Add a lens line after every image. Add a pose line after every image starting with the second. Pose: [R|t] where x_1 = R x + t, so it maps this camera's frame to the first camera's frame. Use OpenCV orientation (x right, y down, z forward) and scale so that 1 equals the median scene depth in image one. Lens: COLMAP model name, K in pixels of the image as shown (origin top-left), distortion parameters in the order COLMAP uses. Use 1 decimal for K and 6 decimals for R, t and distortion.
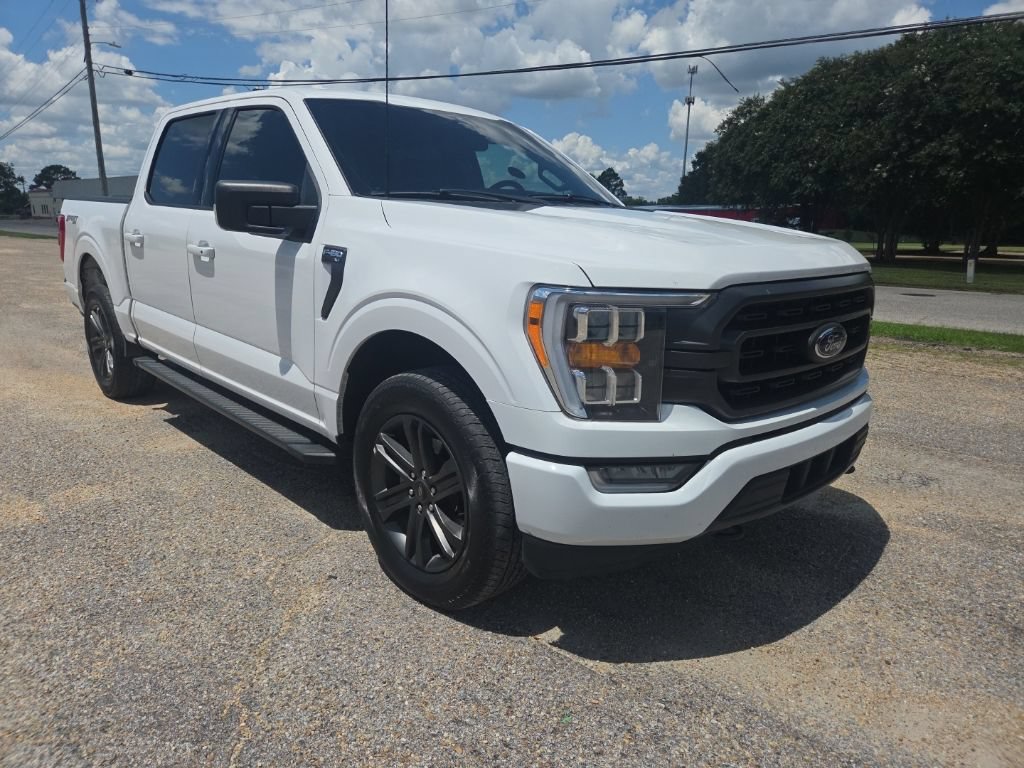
lens RADIAL K [[685.1, 0, 502.9], [0, 685.1, 380.8], [0, 0, 1]] dist [0.070739, -0.058933]
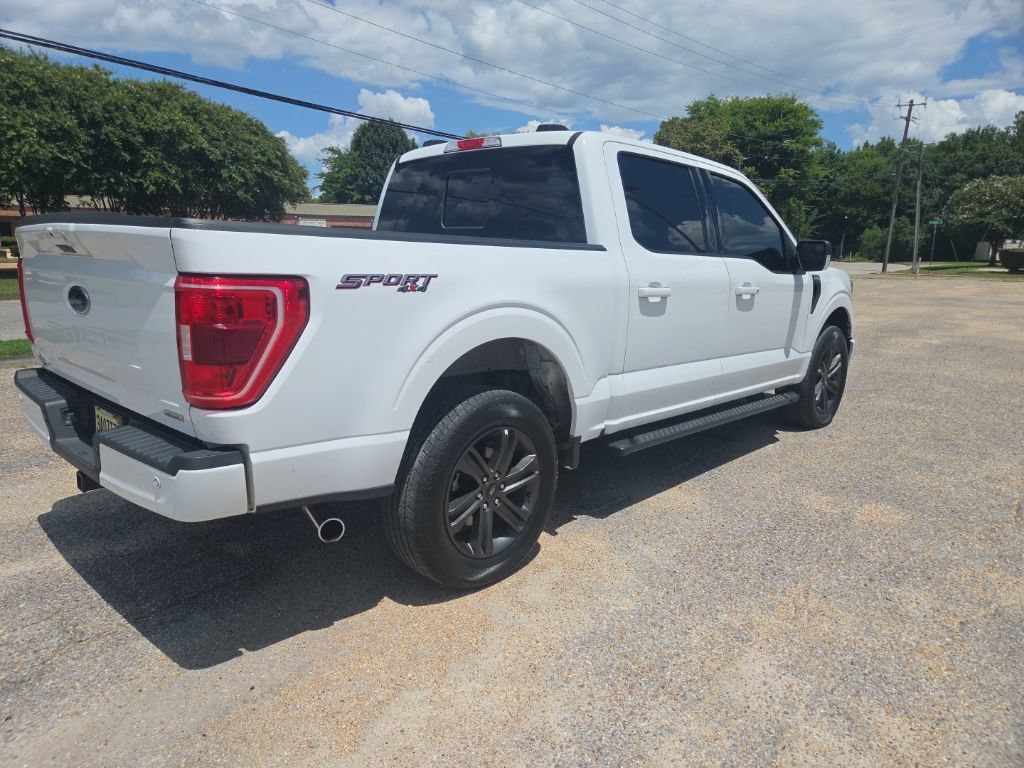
lens RADIAL K [[685.1, 0, 495.6], [0, 685.1, 390.7], [0, 0, 1]] dist [0.070739, -0.058933]
pose [[-0.043789, -0.223578, 0.973702, -1.233838], [0.208249, 0.951184, 0.227773, -0.293005], [-0.977095, 0.212746, 0.004909, 1.097682]]
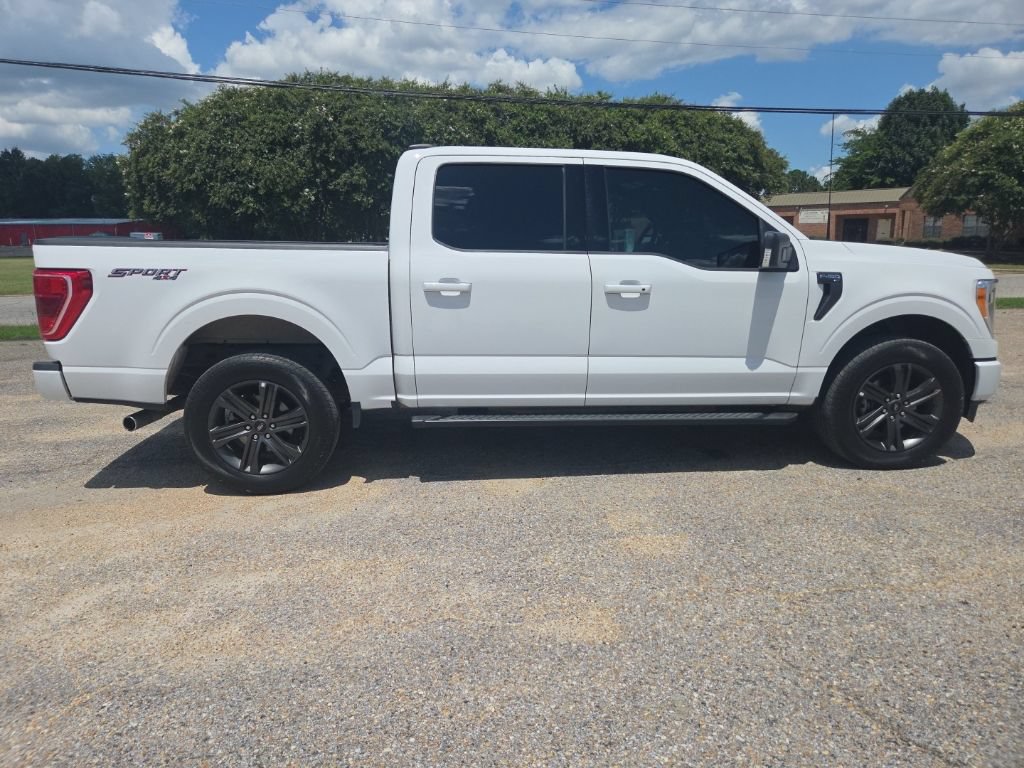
lens RADIAL K [[685.1, 0, 501.8], [0, 685.1, 378.6], [0, 0, 1]] dist [0.070739, -0.058933]
pose [[0.623081, -0.180283, 0.761097, -1.102770], [0.197450, 0.977813, 0.069972, -0.122493], [-0.756825, 0.106681, 0.644853, 0.323482]]
